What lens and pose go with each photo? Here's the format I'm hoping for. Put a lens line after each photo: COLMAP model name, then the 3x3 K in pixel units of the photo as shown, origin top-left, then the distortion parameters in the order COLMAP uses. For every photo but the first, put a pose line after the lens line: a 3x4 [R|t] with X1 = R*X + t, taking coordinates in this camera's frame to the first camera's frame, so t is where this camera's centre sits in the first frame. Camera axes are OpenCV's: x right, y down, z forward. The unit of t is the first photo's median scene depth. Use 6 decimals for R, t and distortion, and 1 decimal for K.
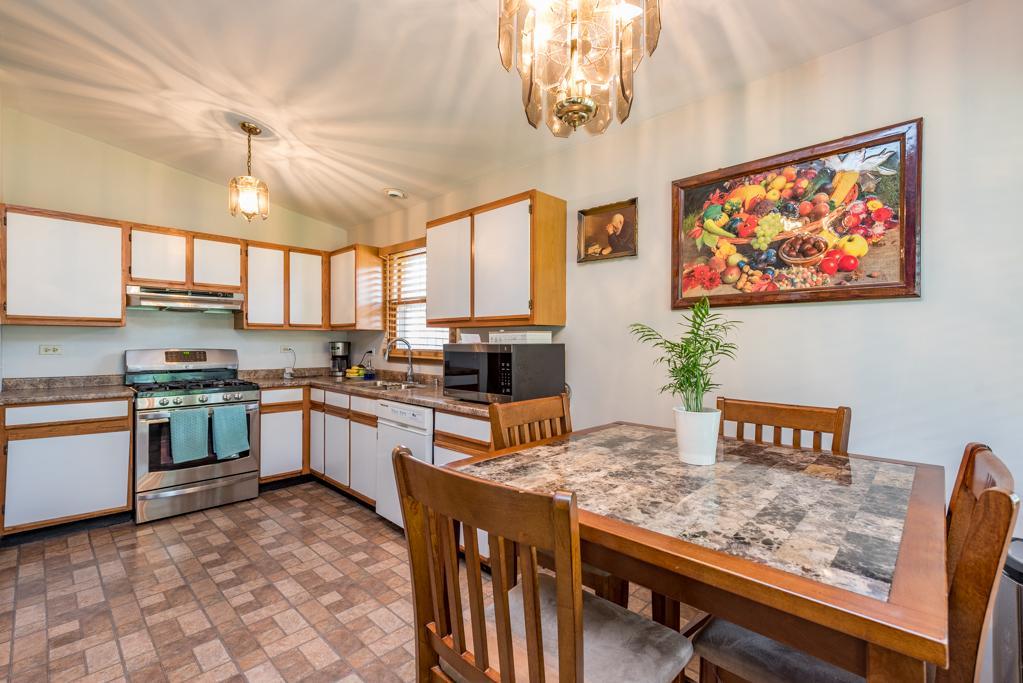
lens RADIAL K [[474.7, 0, 518.8], [0, 474.7, 344.8], [0, 0, 1]] dist [-0.001946, -0.000820]
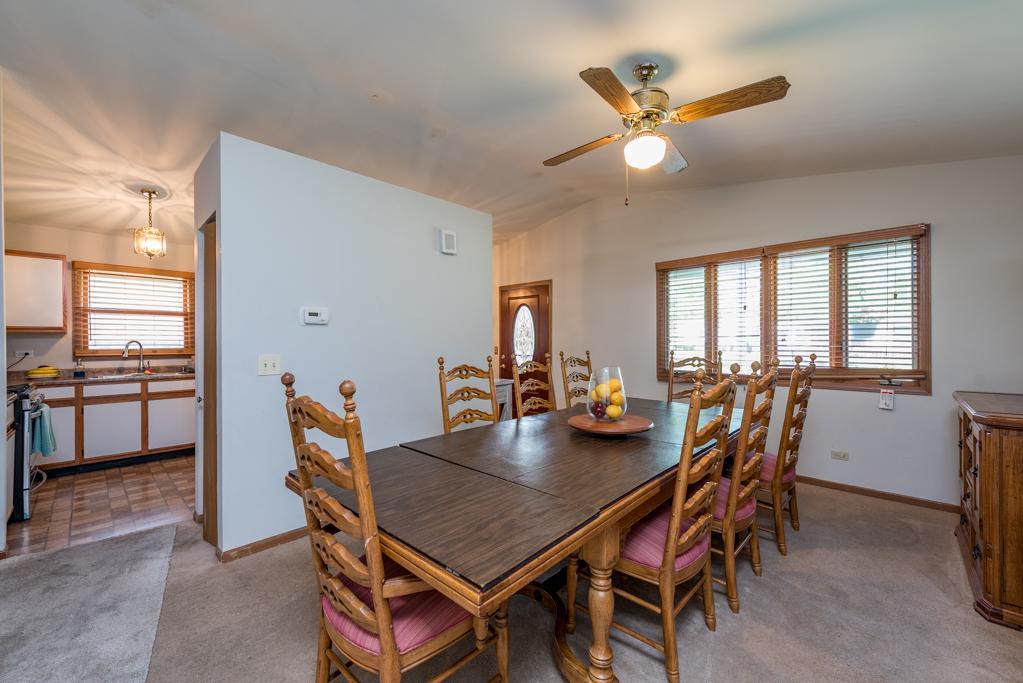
lens RADIAL K [[404.8, 0, 510.3], [0, 404.8, 339.7], [0, 0, 1]] dist [0.002196, 0.000664]
pose [[-0.026919, -0.007440, 0.999610, -1.456470], [-0.002882, 0.999969, 0.007365, -0.027949], [-0.999633, -0.002682, -0.026939, 0.021836]]
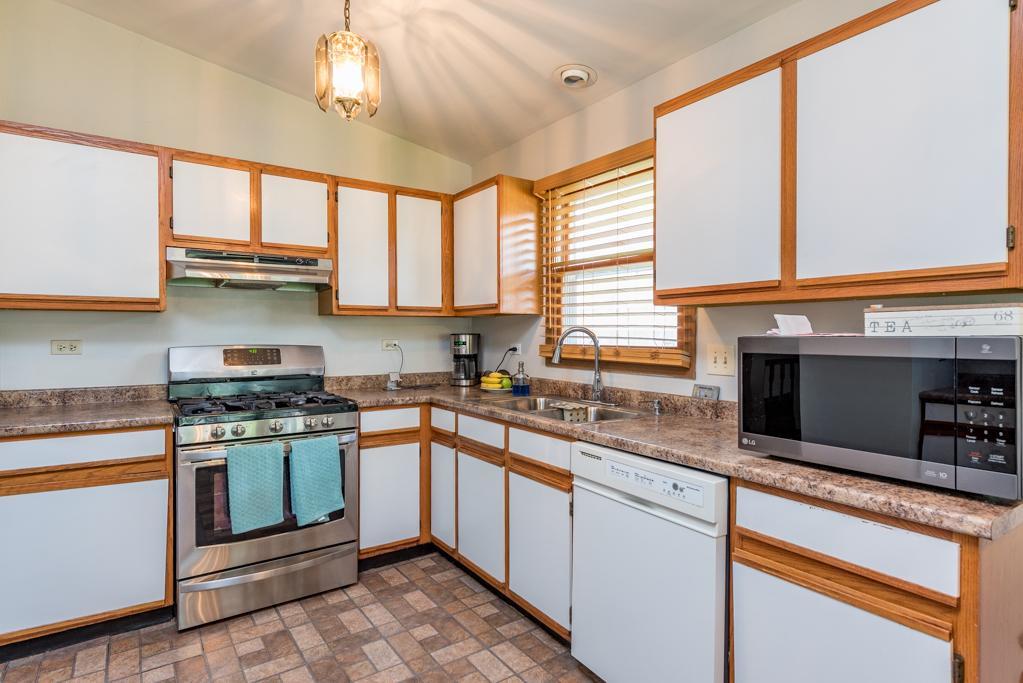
lens RADIAL K [[536.6, 0, 505.0], [0, 536.6, 341.0], [0, 0, 1]] dist [0.005586, 0.000273]
pose [[0.982309, -0.002130, -0.187257, -0.230691], [0.003791, 0.999957, 0.008511, -0.002455], [0.187231, -0.009071, 0.982274, 0.353221]]
